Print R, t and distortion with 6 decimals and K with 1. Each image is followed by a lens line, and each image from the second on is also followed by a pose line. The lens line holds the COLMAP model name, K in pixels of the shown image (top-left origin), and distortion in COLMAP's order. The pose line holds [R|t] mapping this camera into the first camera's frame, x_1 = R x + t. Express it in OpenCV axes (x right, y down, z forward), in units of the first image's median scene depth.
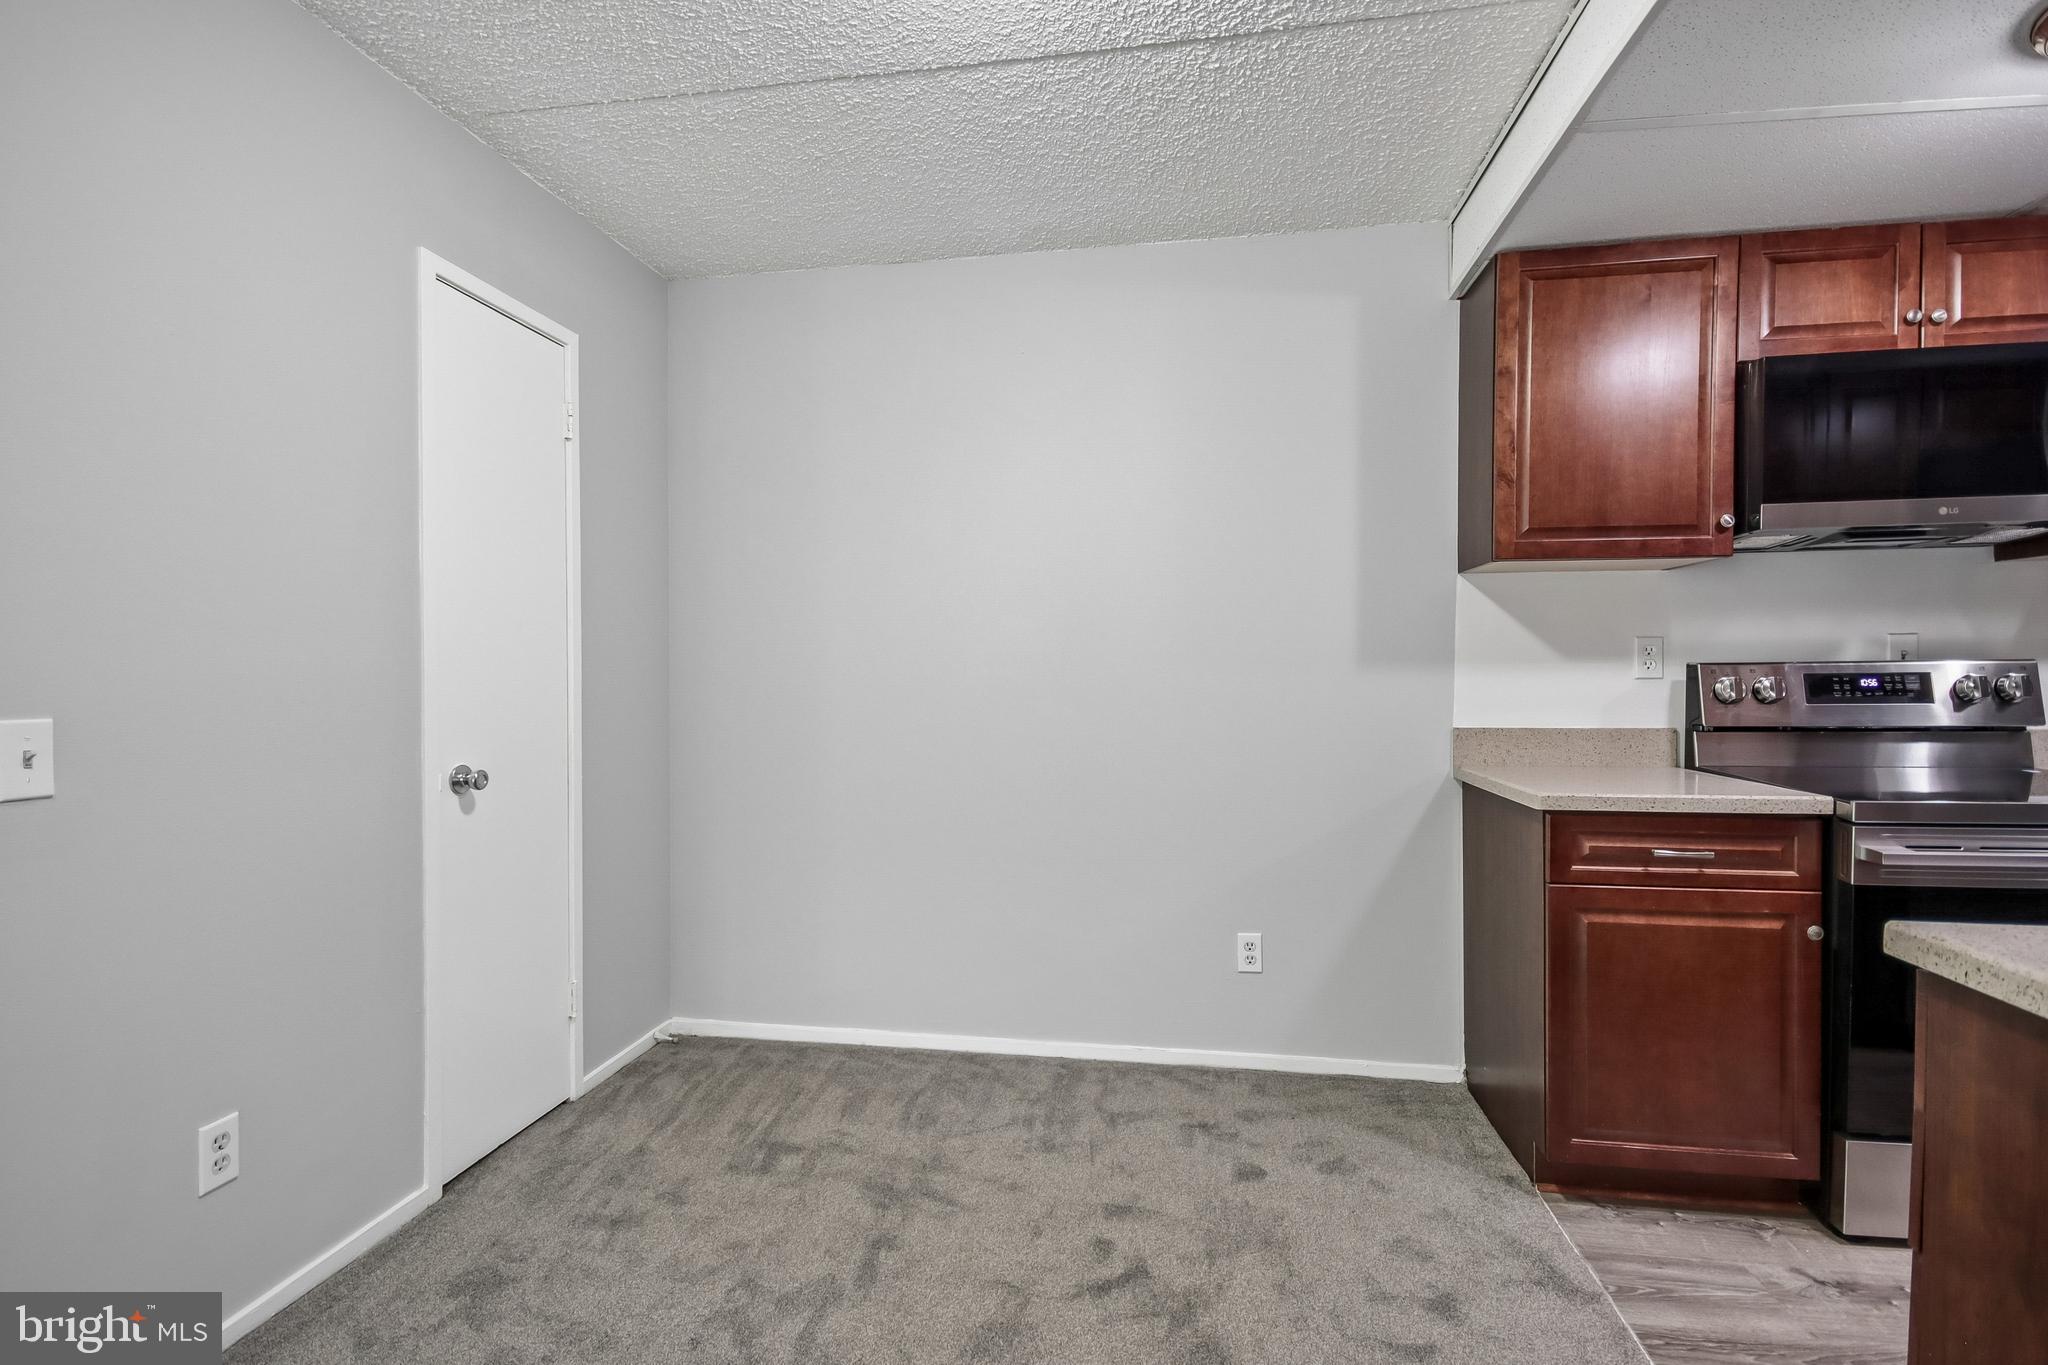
lens RADIAL K [[964.6, 0, 1013.5], [0, 964.6, 679.5], [0, 0, 1]] dist [0.011177, -0.006411]
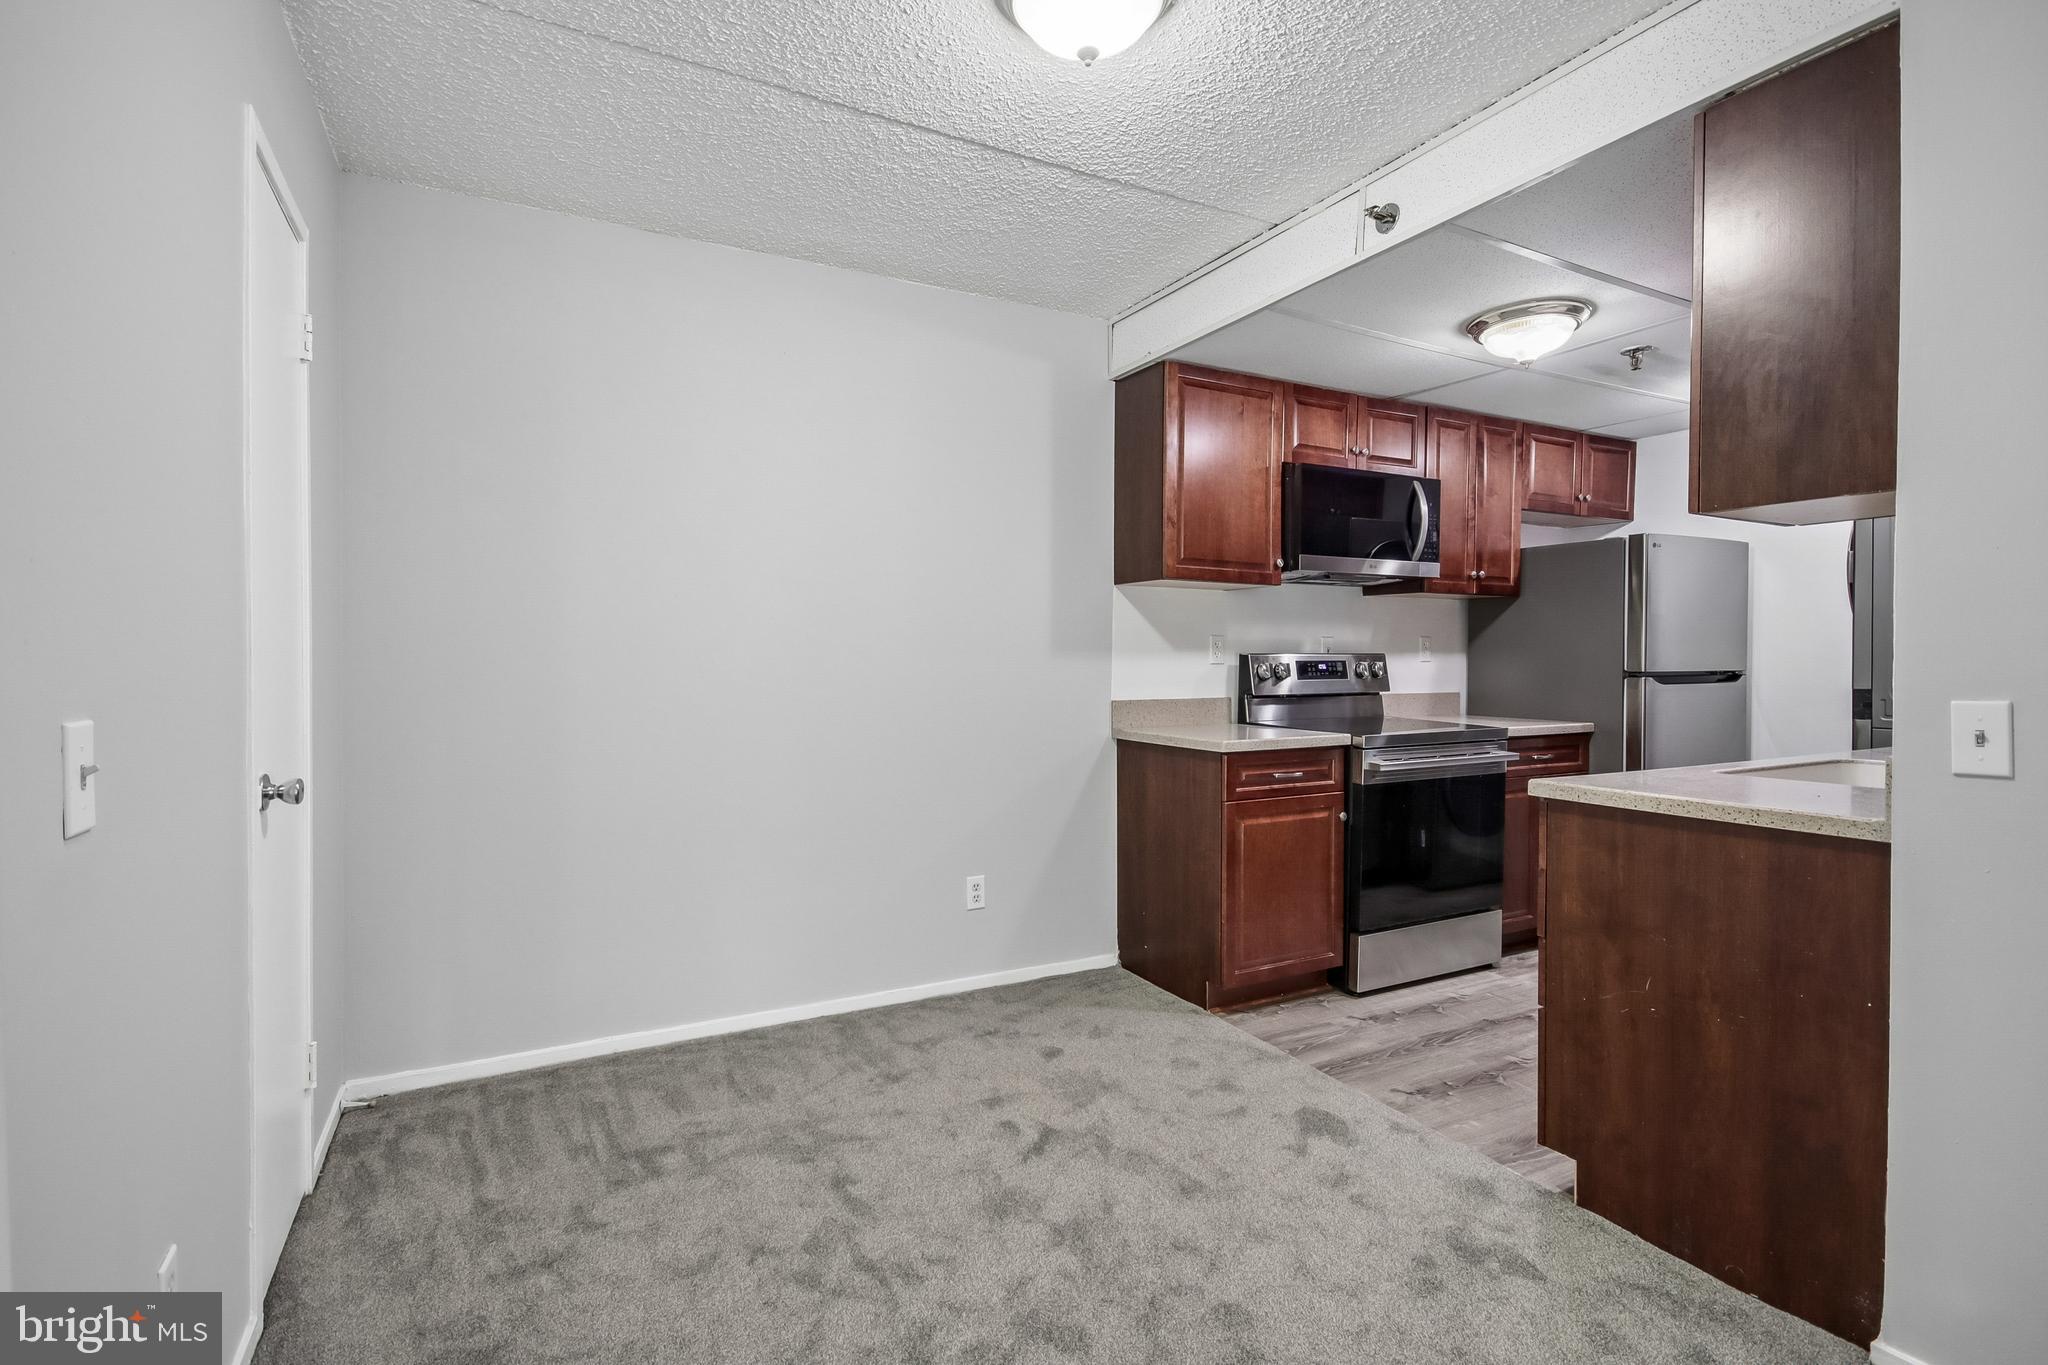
lens RADIAL K [[964.6, 0, 1027.5], [0, 964.6, 670.1], [0, 0, 1]] dist [0.011177, -0.006411]
pose [[0.792829, -0.002435, 0.609439, -0.522800], [0.001187, 0.999996, 0.002452, 0.004520], [-0.609443, -0.001220, 0.792829, 0.012008]]
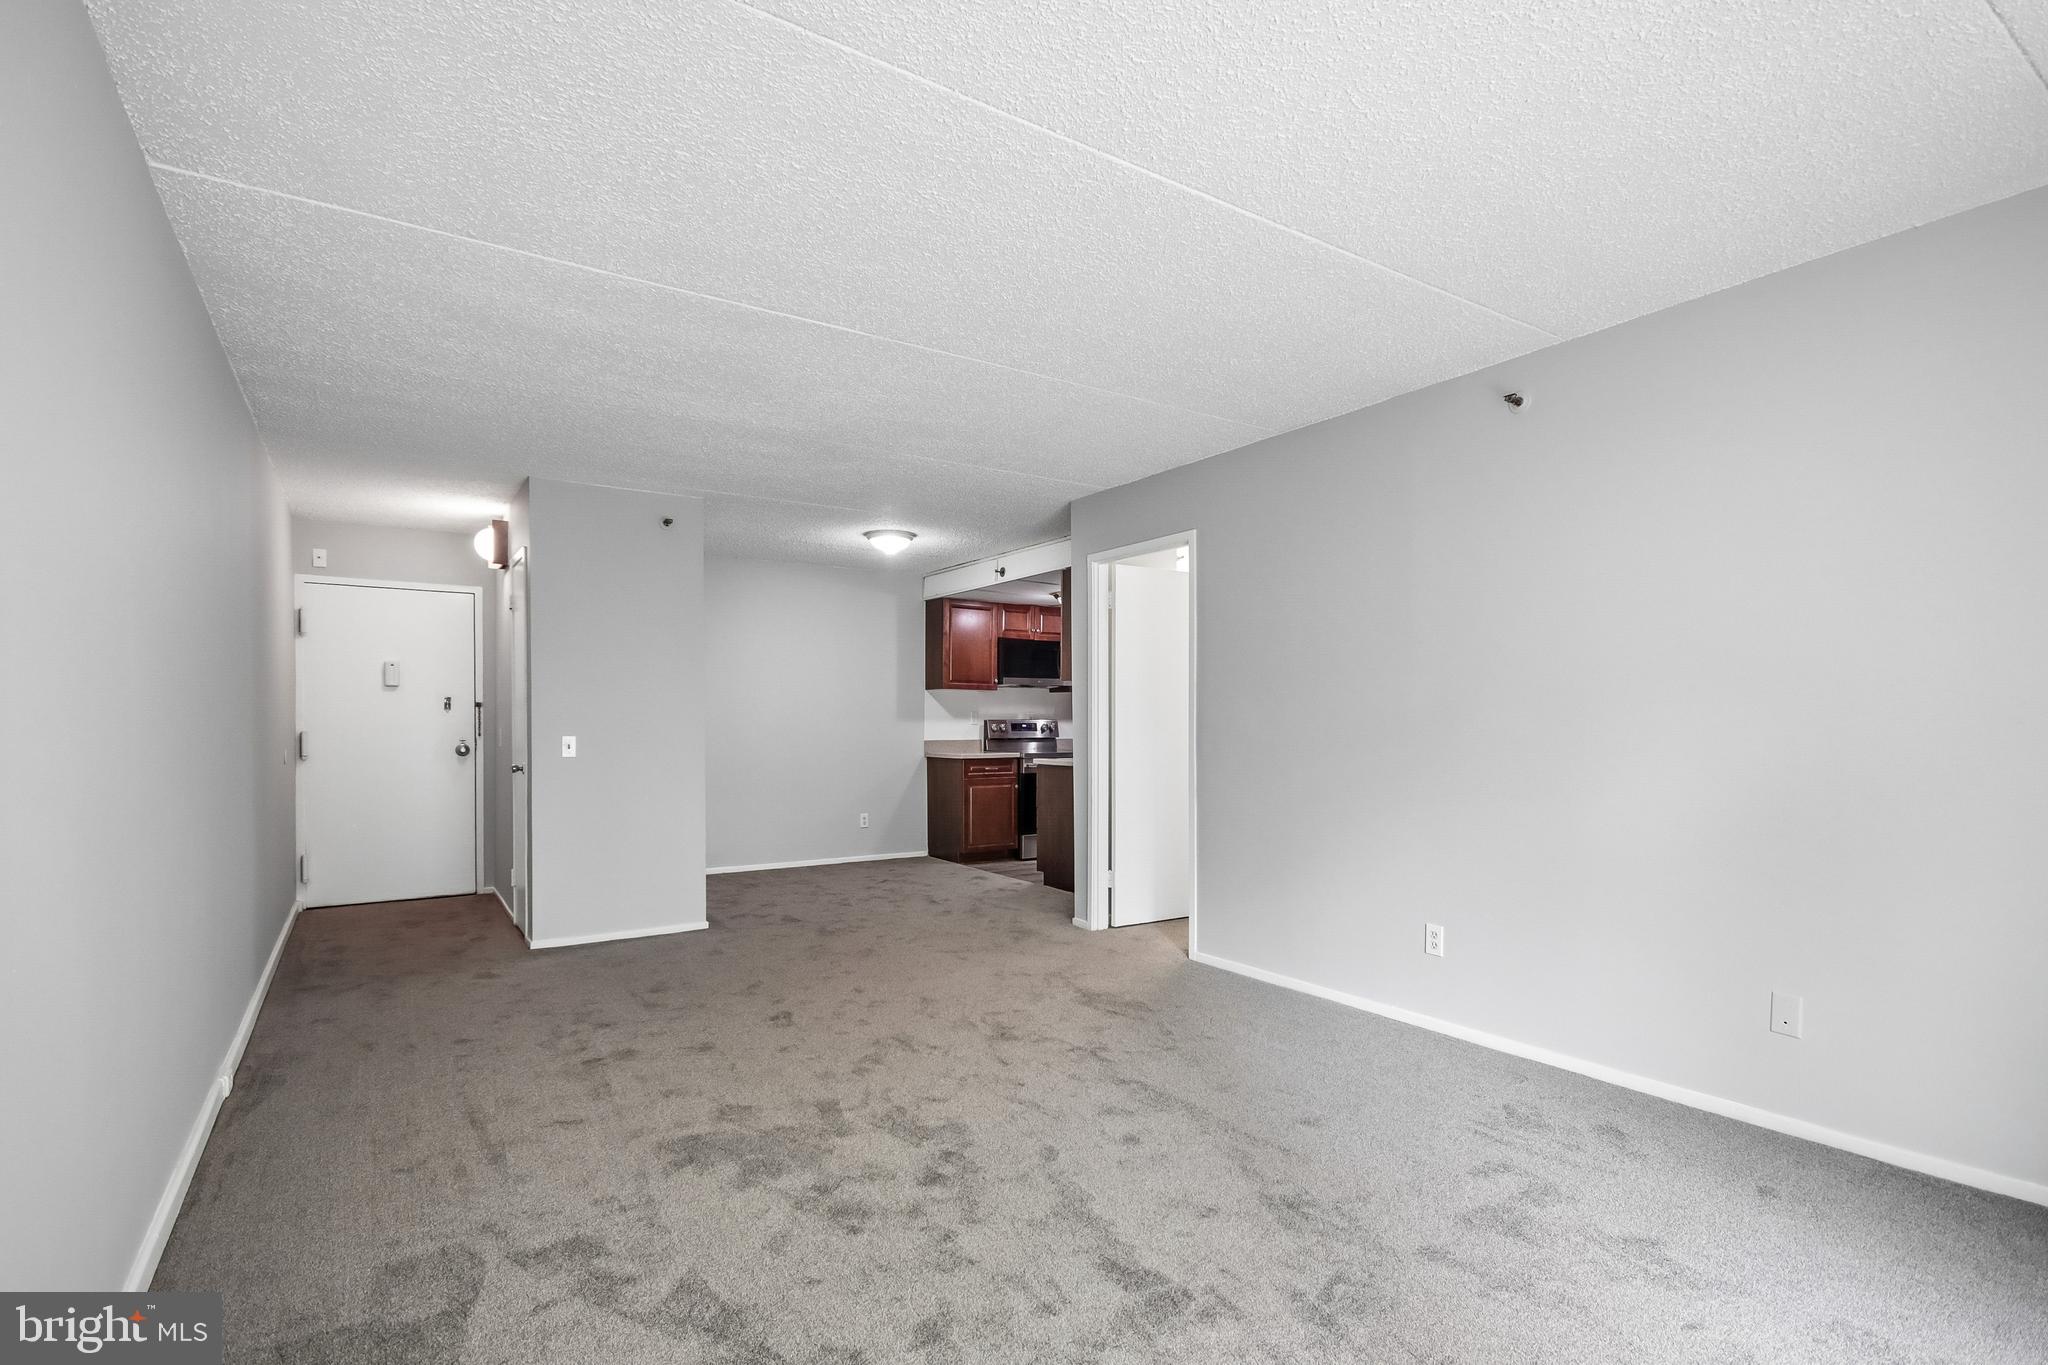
lens RADIAL K [[964.6, 0, 1046.1], [0, 964.6, 727.1], [0, 0, 1]] dist [0.011177, -0.006411]
pose [[0.719266, 0.001662, 0.694733, -1.613183], [0.003394, 0.999977, -0.005907, 0.031639], [-0.694727, 0.006607, 0.719243, -1.701478]]
